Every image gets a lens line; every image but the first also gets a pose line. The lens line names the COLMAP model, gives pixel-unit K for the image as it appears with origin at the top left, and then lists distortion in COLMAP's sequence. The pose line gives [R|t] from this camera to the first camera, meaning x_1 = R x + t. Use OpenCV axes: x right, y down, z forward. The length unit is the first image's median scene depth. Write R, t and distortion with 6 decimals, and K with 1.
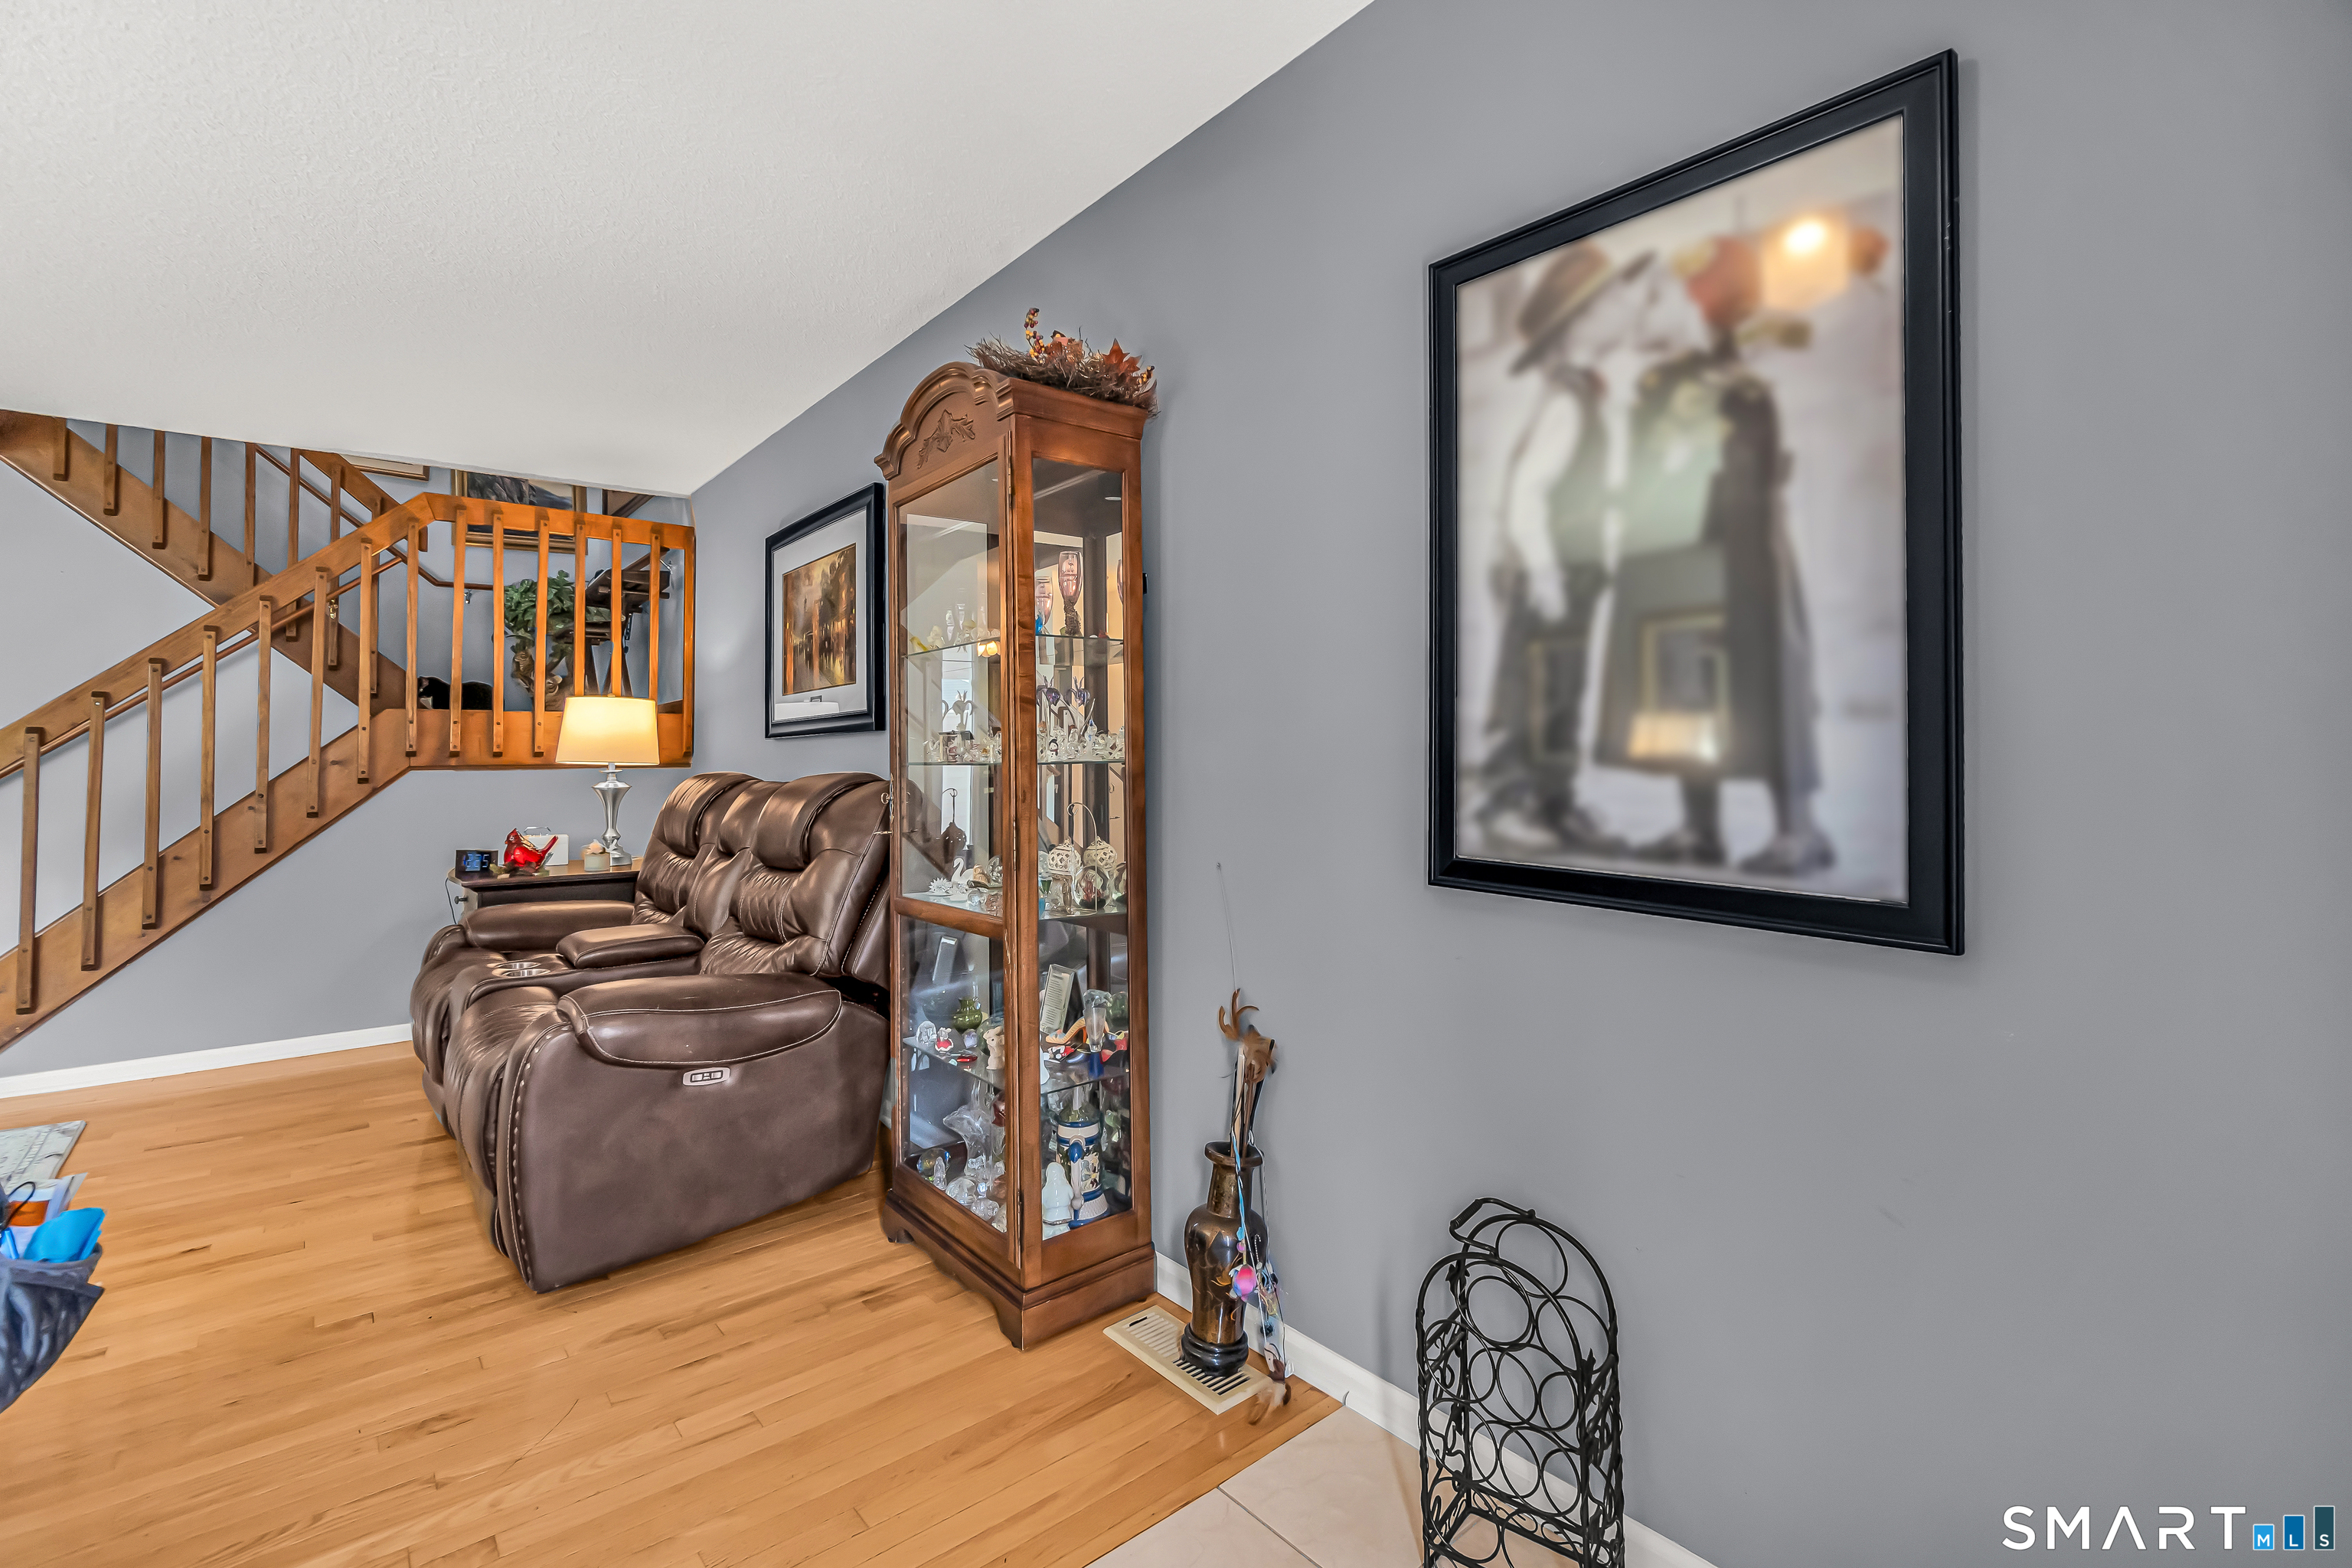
lens RADIAL K [[1021.5, 0, 1181.0], [0, 1021.5, 764.8], [0, 0, 1]] dist [-0.005026, 0.000518]
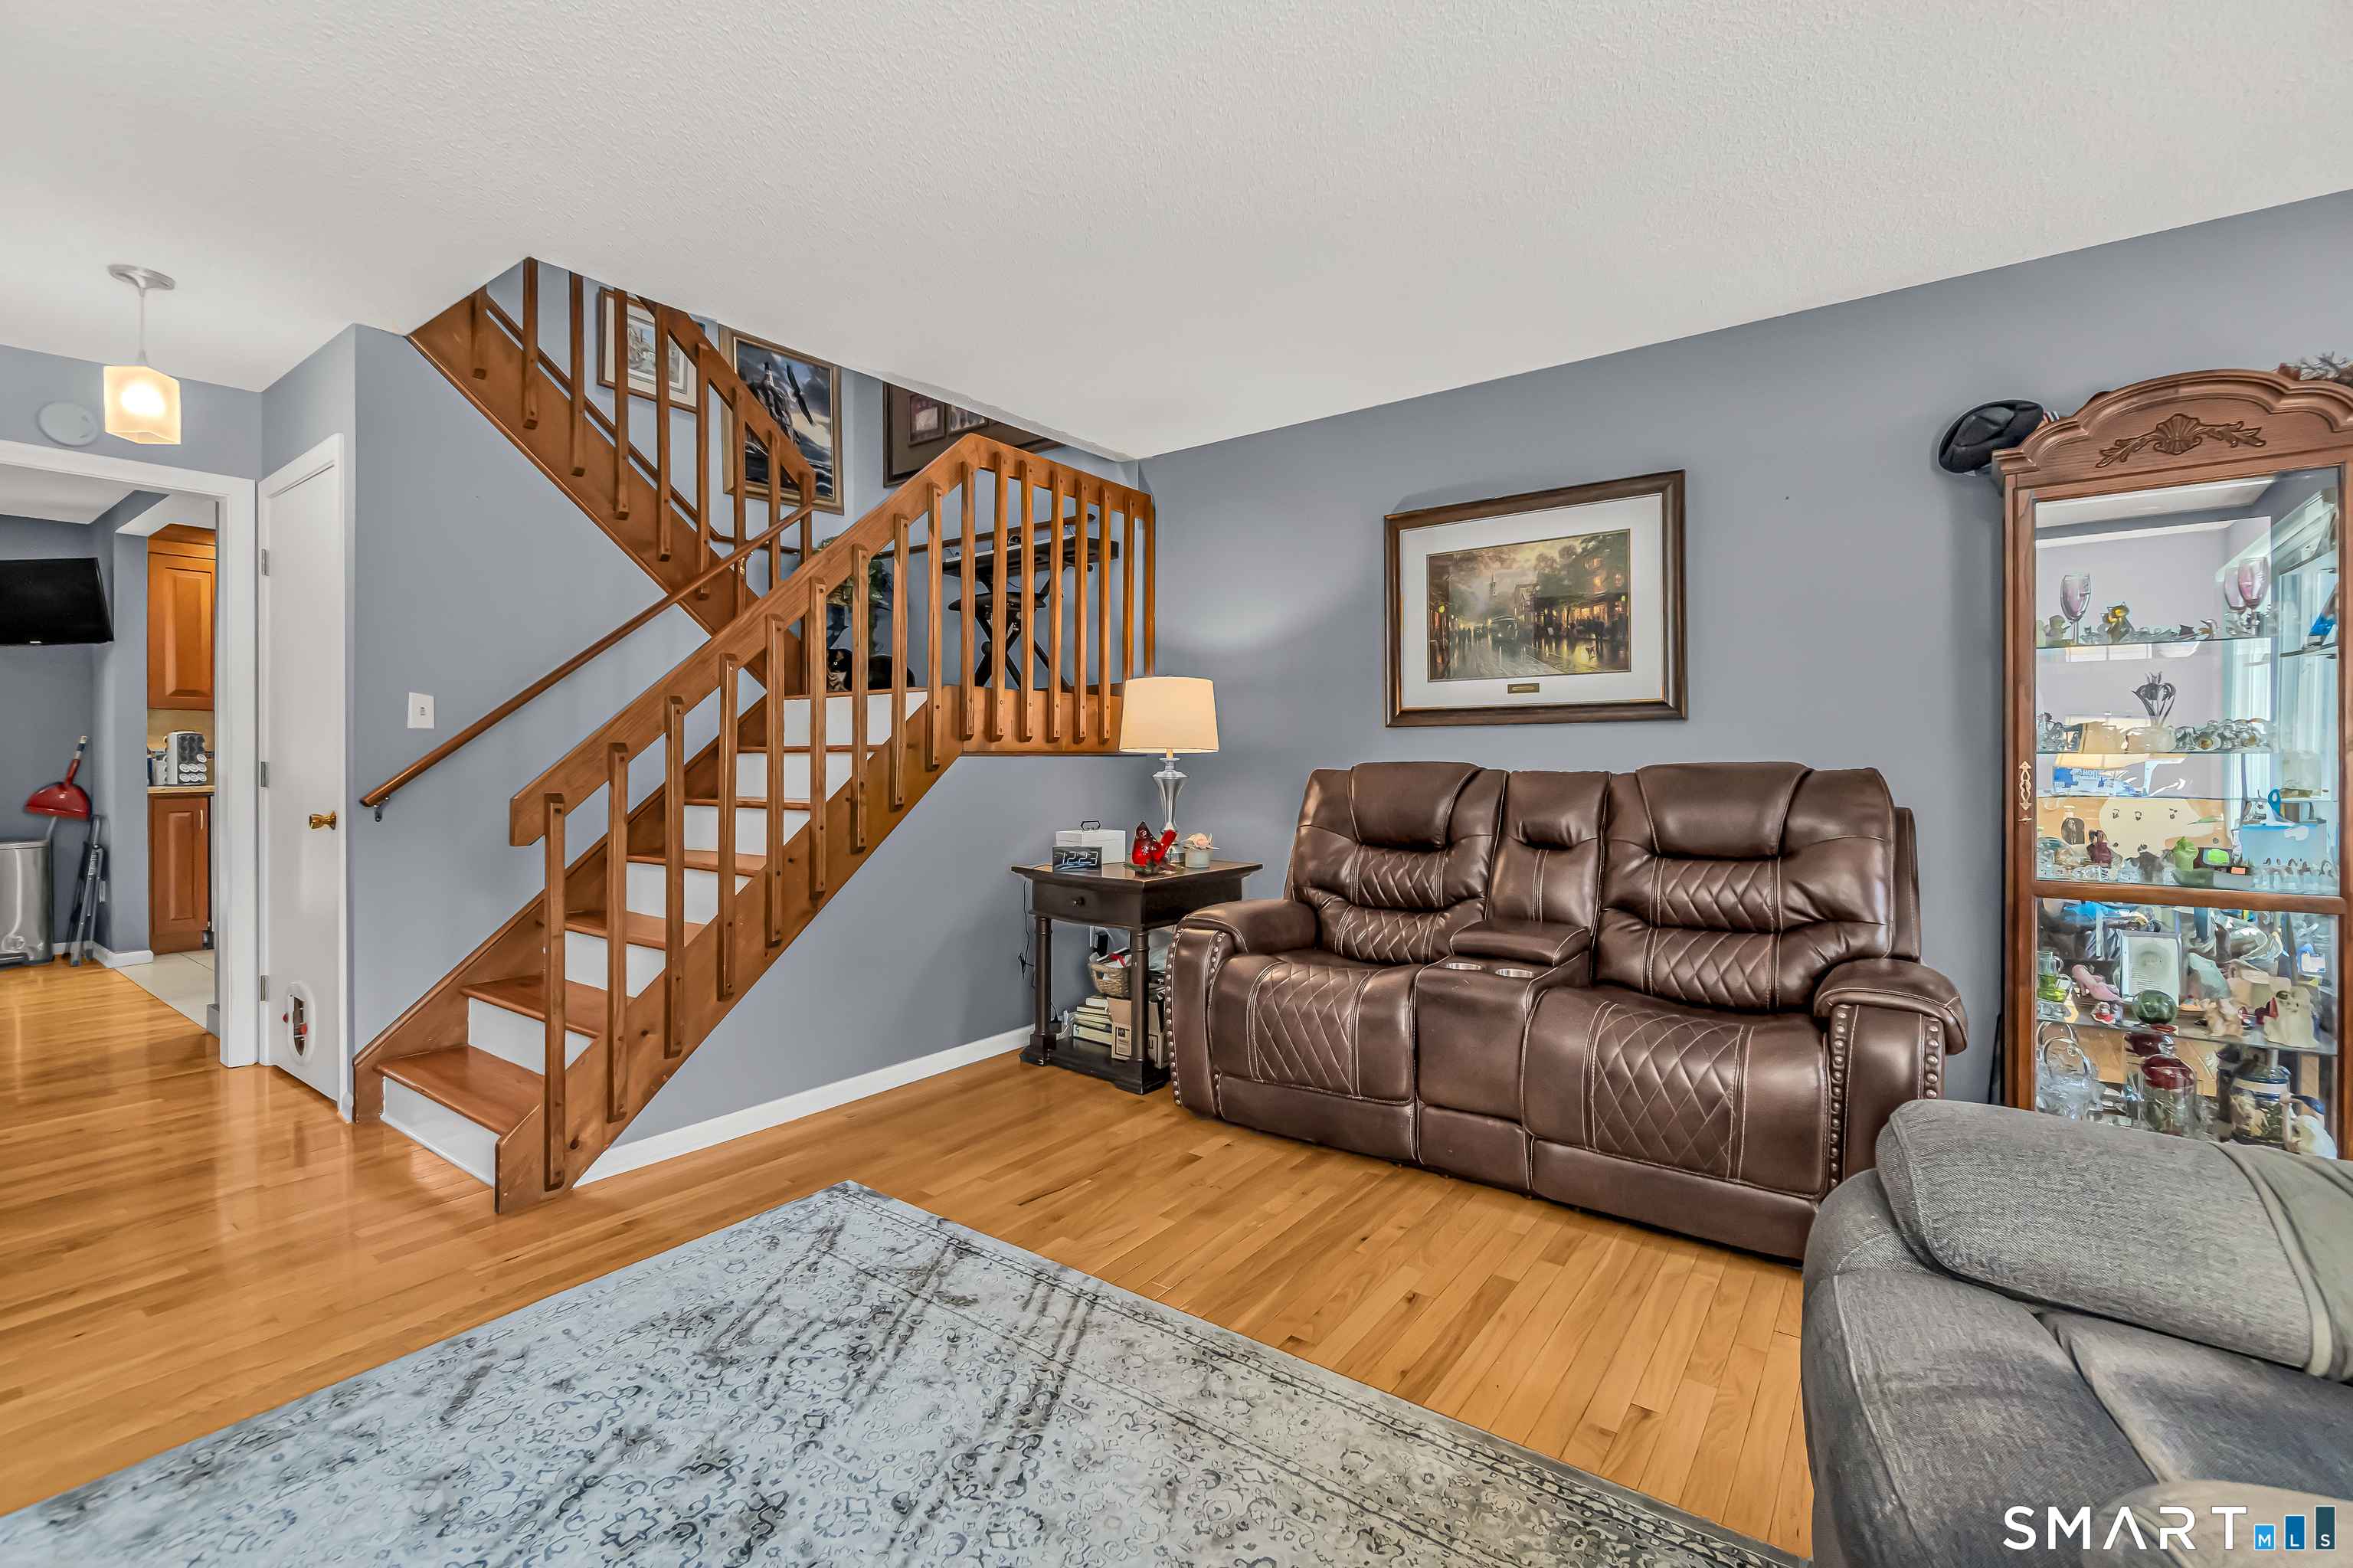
lens RADIAL K [[1021.9, 0, 1173.5], [0, 1021.9, 782.7], [0, 0, 1]] dist [-0.005026, 0.000518]
pose [[0.975670, 0.011392, 0.218950, -0.767490], [-0.014895, 0.999786, 0.014353, 0.013264], [-0.218740, -0.017265, 0.975630, 0.108760]]
